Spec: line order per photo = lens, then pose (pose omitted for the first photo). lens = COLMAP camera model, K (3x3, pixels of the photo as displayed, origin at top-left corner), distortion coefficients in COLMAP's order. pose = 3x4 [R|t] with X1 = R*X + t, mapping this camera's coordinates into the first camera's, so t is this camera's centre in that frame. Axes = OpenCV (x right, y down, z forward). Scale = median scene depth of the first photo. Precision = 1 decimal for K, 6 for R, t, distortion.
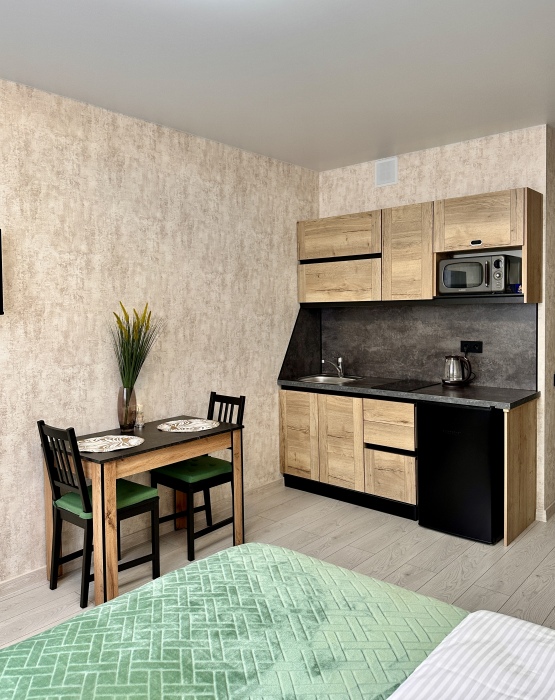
lens RADIAL K [[556.5, 0, 269.5], [0, 556.5, 333.4], [0, 0, 1]] dist [0.079307, -0.038215]
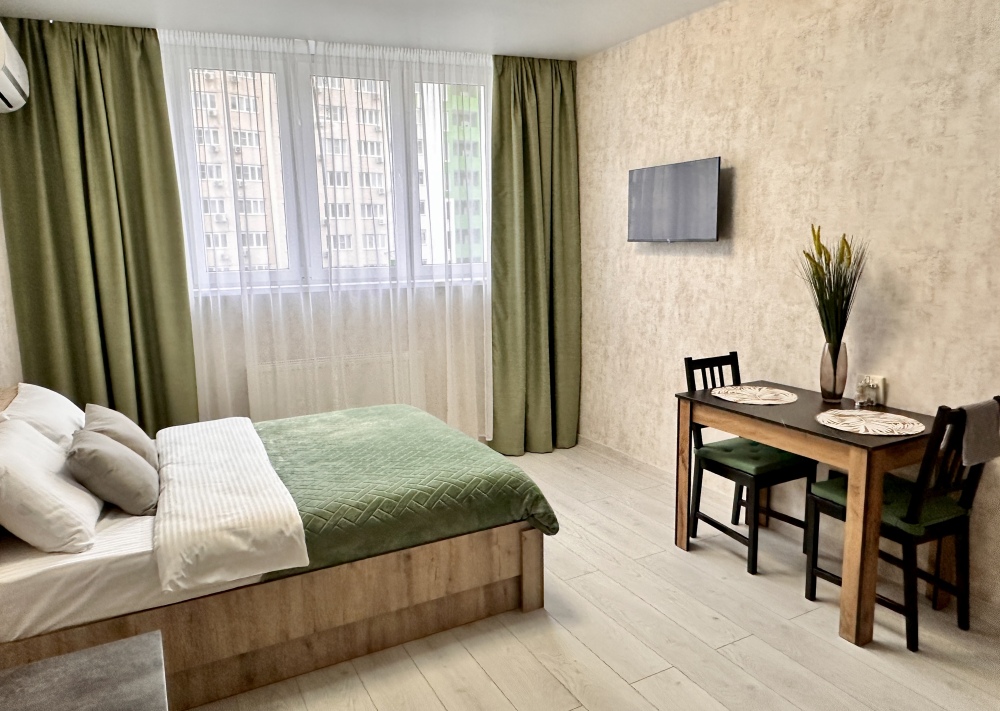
lens RADIAL K [[687.1, 0, 498.9], [0, 687.1, 352.8], [0, 0, 1]] dist [0.006048, 0.000079]
pose [[-0.354968, 0.172635, -0.918801, 0.602207], [-0.016895, 0.981457, 0.190935, -0.046210], [0.934726, 0.083299, -0.345470, 0.746340]]
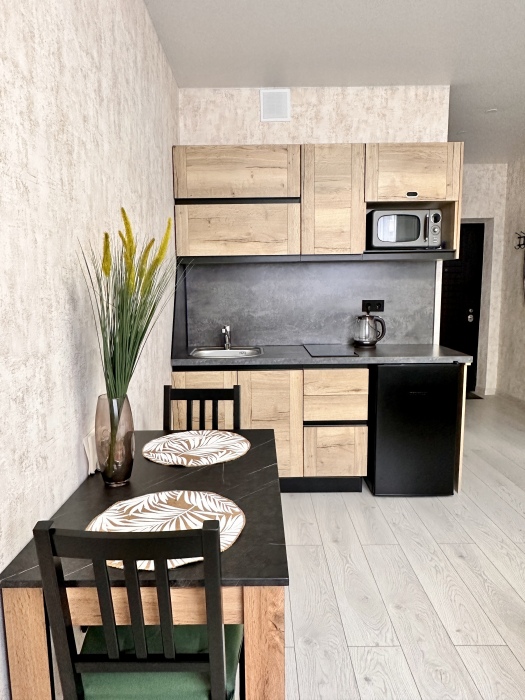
lens RADIAL K [[474.0, 0, 259.8], [0, 474.0, 350.5], [0, 0, 1]] dist [-0.007784, 0.013340]
pose [[0.754605, -0.084016, 0.650779, -0.346432], [0.029817, 0.995135, 0.093899, 0.018284], [-0.655502, -0.051453, 0.753439, 0.508279]]
